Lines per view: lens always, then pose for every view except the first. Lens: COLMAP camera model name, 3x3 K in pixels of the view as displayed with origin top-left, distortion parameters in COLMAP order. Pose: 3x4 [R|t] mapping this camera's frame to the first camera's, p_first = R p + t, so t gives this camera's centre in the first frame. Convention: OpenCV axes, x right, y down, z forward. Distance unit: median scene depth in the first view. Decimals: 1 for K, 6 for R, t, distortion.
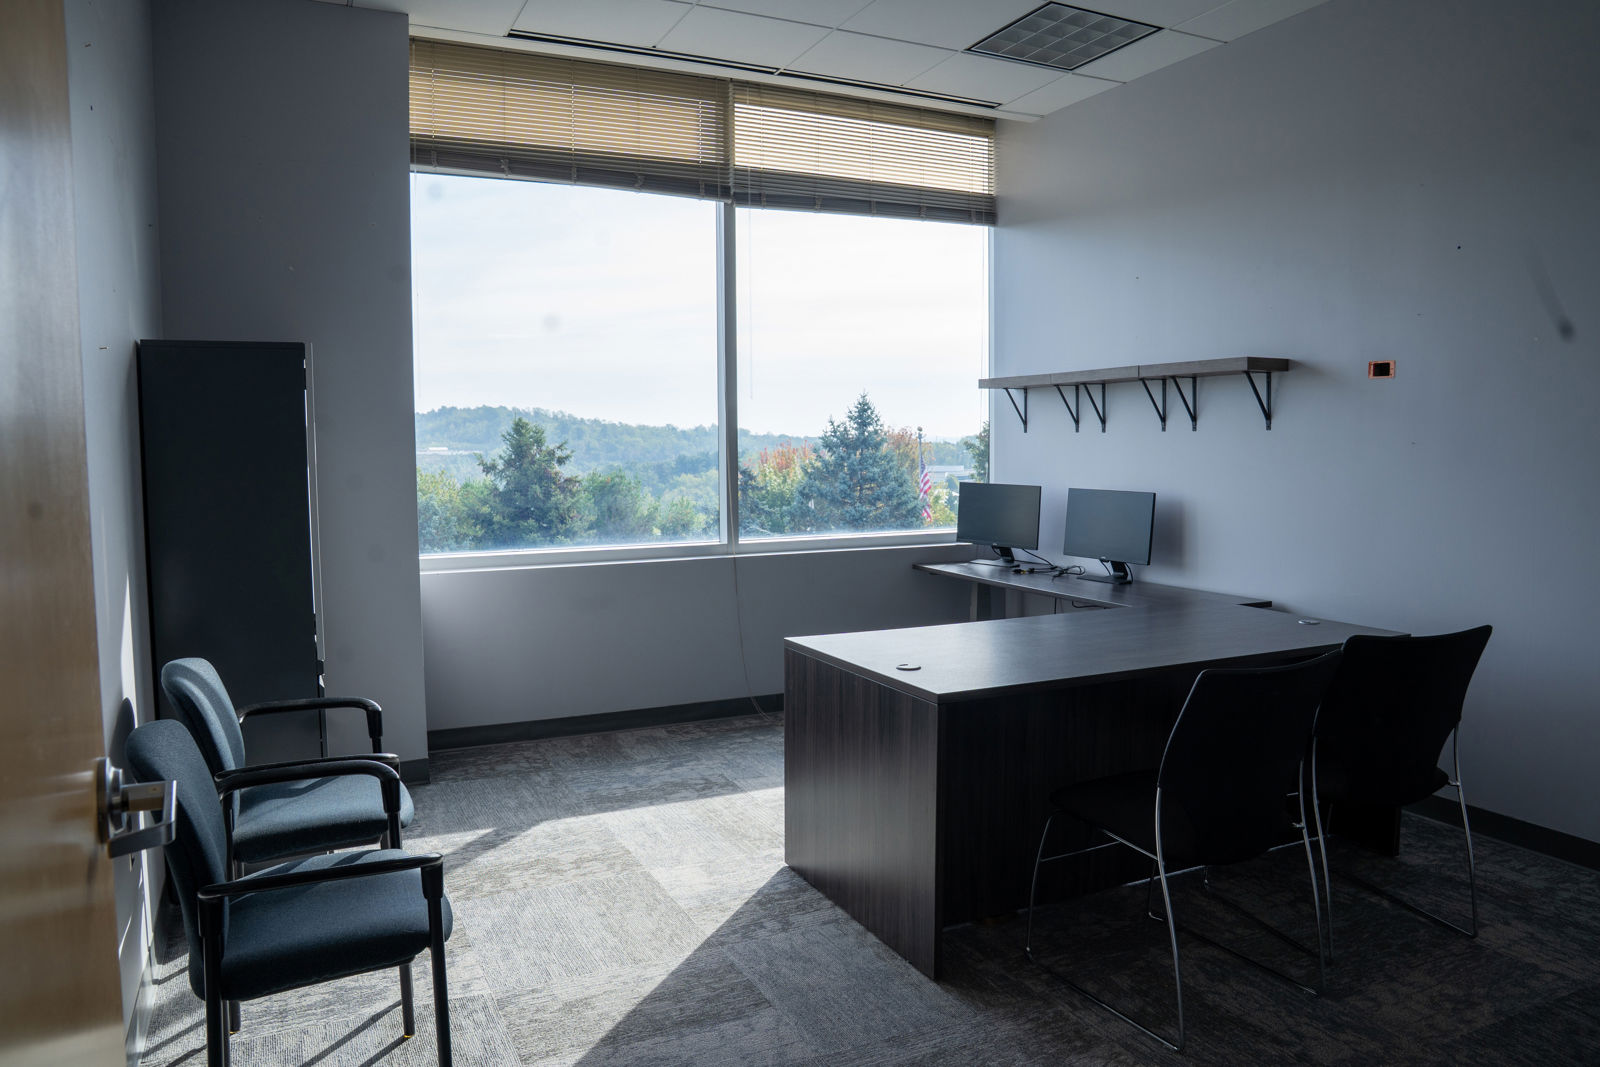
lens RADIAL K [[1120.4, 0, 800.0], [0, 1120.4, 533.5], [0, 0, 1]] dist [-0.130307, 0.093616]
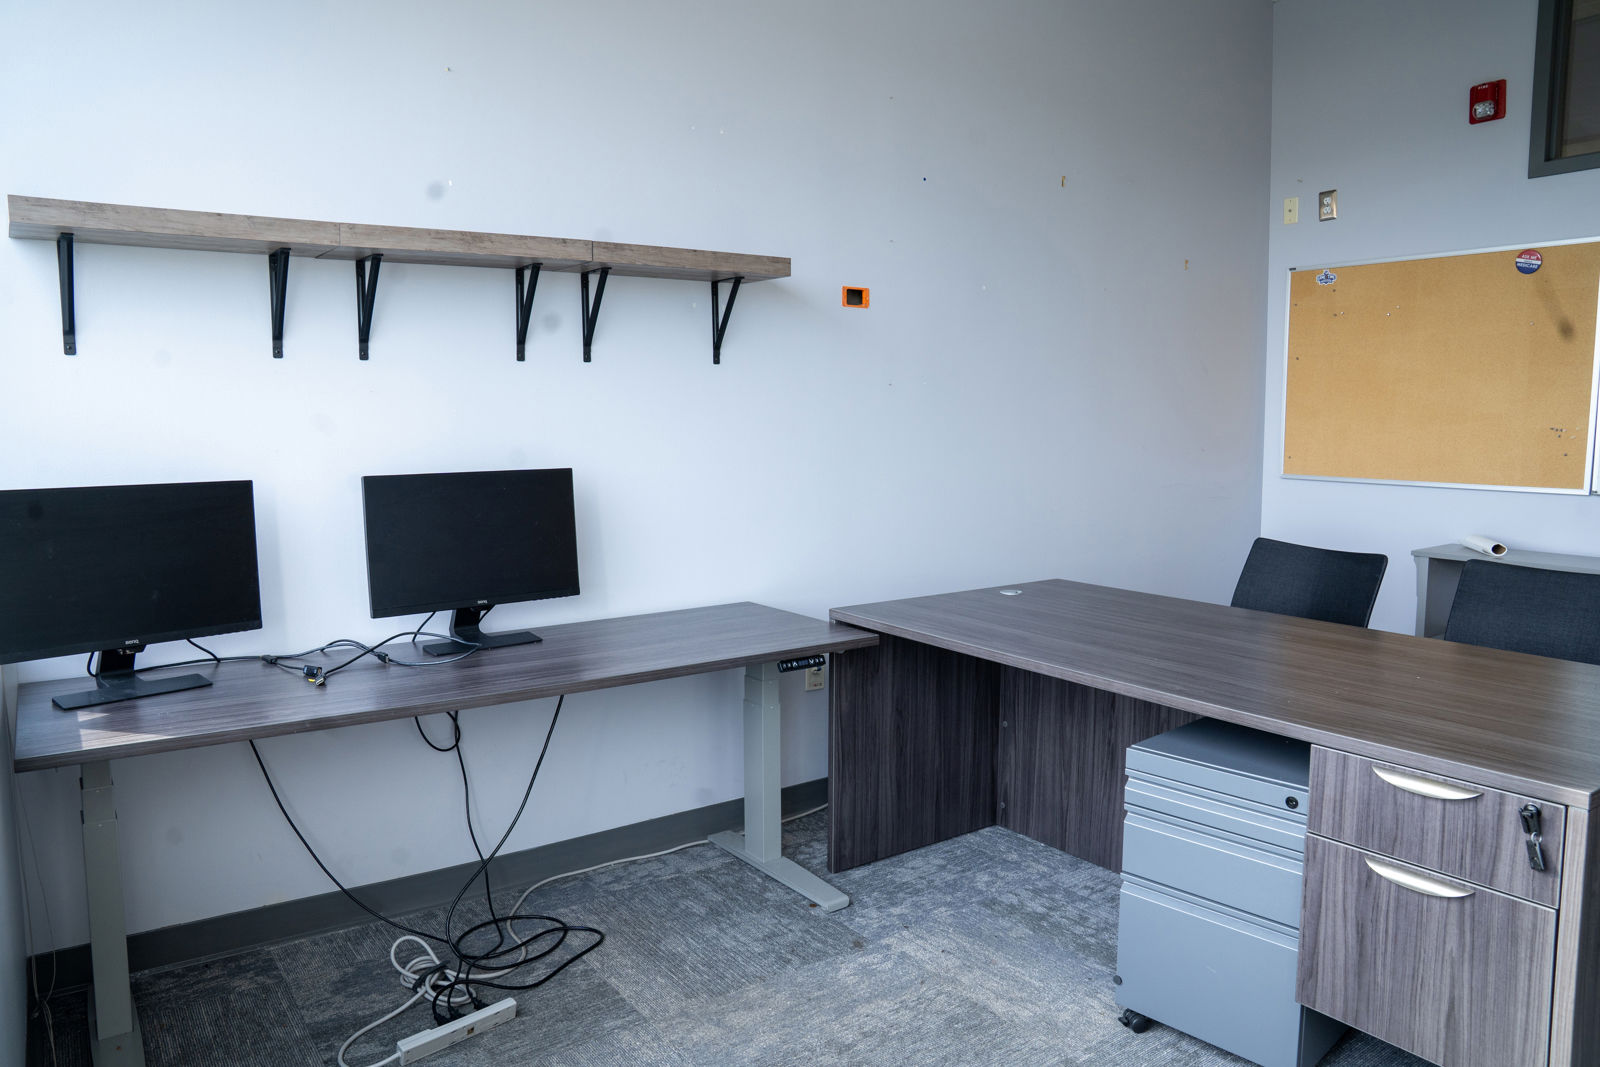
lens RADIAL K [[1120.4, 0, 800.0], [0, 1120.4, 533.5], [0, 0, 1]] dist [-0.130307, 0.093616]
pose [[-0.183741, -0.101970, 0.977671, -0.286109], [0.082168, 0.989531, 0.118650, -0.067767], [-0.979534, 0.102134, -0.173439, 1.087376]]
